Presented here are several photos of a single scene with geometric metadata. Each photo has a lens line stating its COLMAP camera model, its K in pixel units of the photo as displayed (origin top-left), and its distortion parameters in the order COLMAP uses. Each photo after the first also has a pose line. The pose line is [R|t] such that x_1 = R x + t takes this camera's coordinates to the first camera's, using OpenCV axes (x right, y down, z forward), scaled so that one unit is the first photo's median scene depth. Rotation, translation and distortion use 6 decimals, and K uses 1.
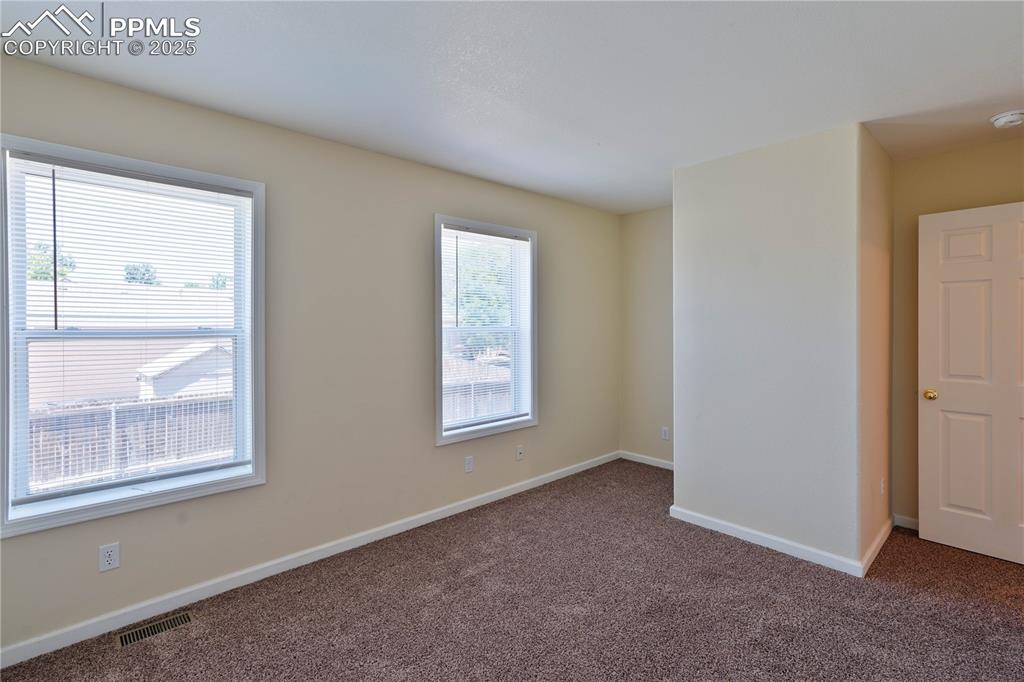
lens RADIAL K [[471.1, 0, 512.9], [0, 471.1, 335.4], [0, 0, 1]] dist [0.000555, 0.000218]
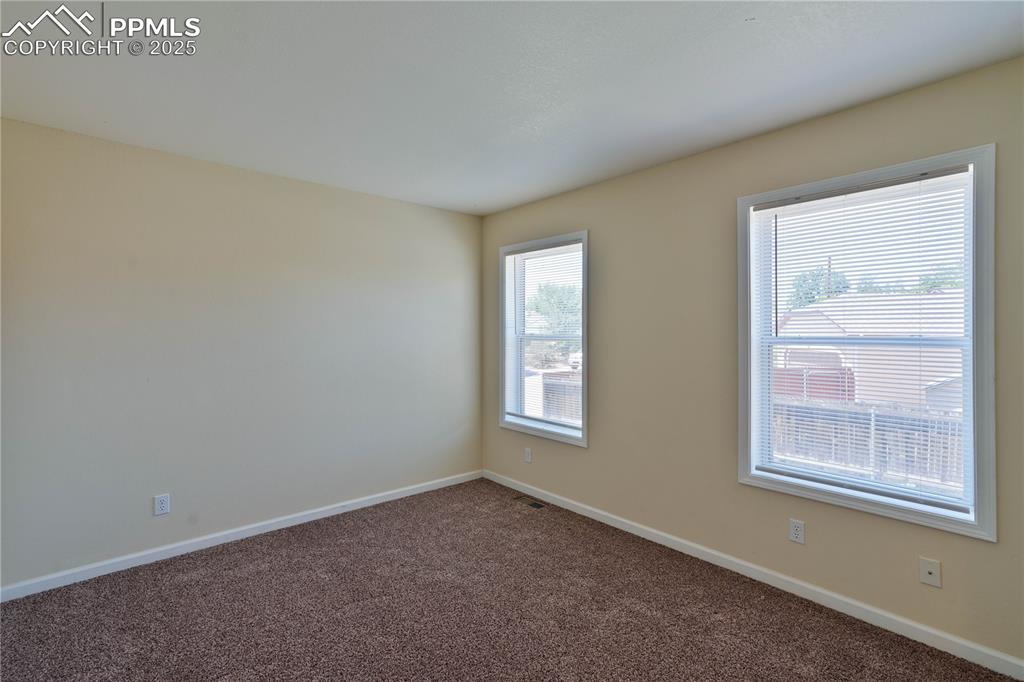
lens RADIAL K [[471.1, 0, 506.4], [0, 471.1, 336.0], [0, 0, 1]] dist [0.000555, 0.000218]
pose [[-0.028222, 0.012884, -0.999519, 0.247642], [-0.023235, 0.999638, 0.013542, -0.007201], [0.999332, 0.023606, -0.027912, 0.230232]]
